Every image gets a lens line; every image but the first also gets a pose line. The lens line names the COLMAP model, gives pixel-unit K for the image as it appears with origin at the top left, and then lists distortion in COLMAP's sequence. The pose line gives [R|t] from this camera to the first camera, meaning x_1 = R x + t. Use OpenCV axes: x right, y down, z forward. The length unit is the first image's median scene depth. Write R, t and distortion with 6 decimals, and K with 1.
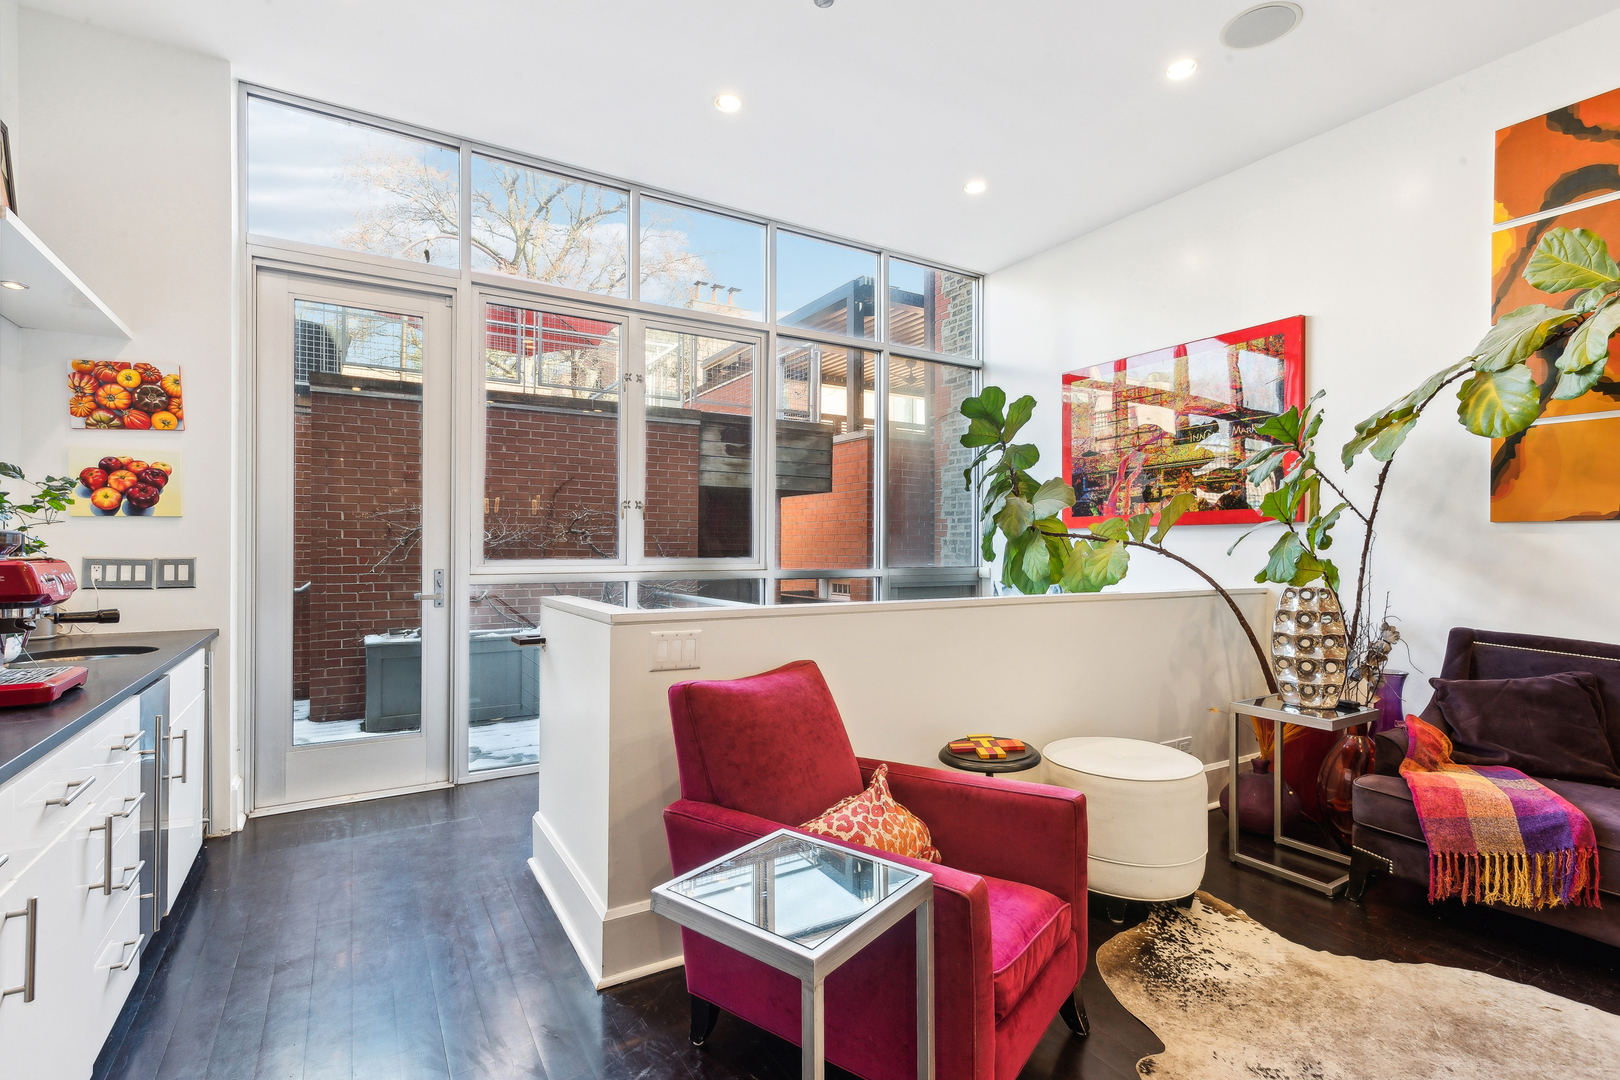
lens RADIAL K [[757.1, 0, 798.8], [0, 757.1, 546.3], [0, 0, 1]] dist [-0.010712, -0.001024]
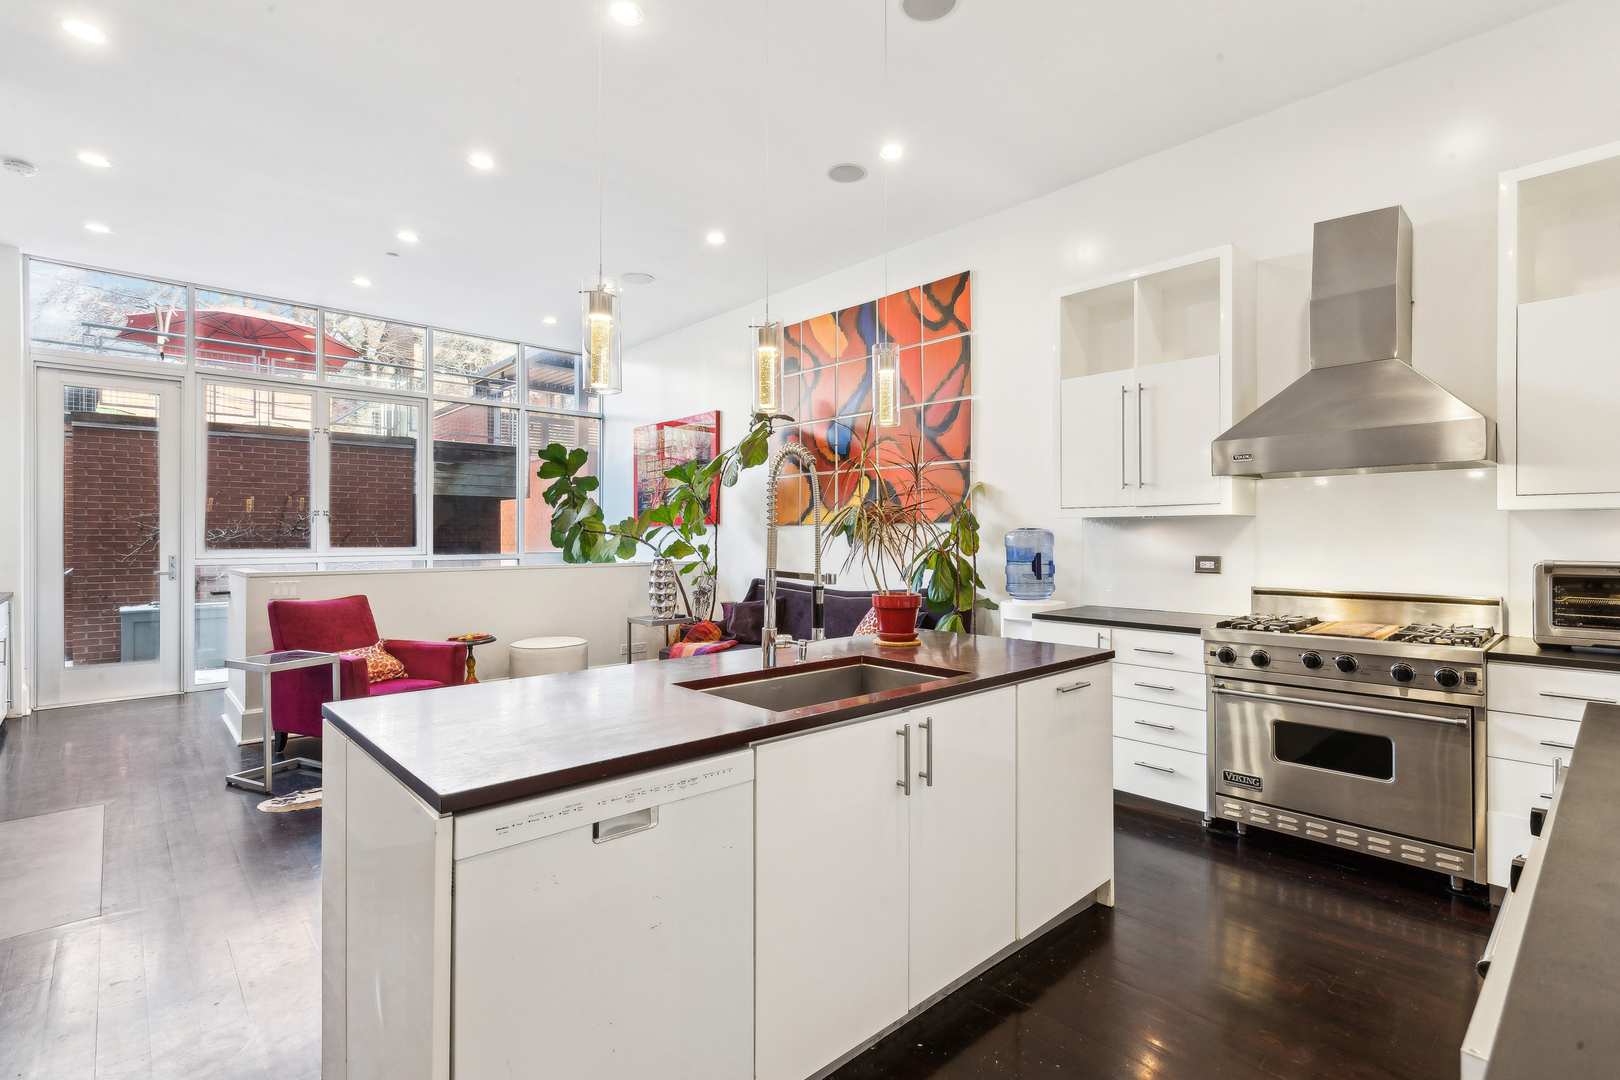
lens RADIAL K [[757.1, 0, 820.9], [0, 757.1, 534.9], [0, 0, 1]] dist [-0.010712, -0.001024]
pose [[0.975480, -0.005663, 0.220016, 0.458267], [0.006046, 0.999981, -0.001066, -0.002872], [-0.220006, 0.002370, 0.975496, -0.756734]]
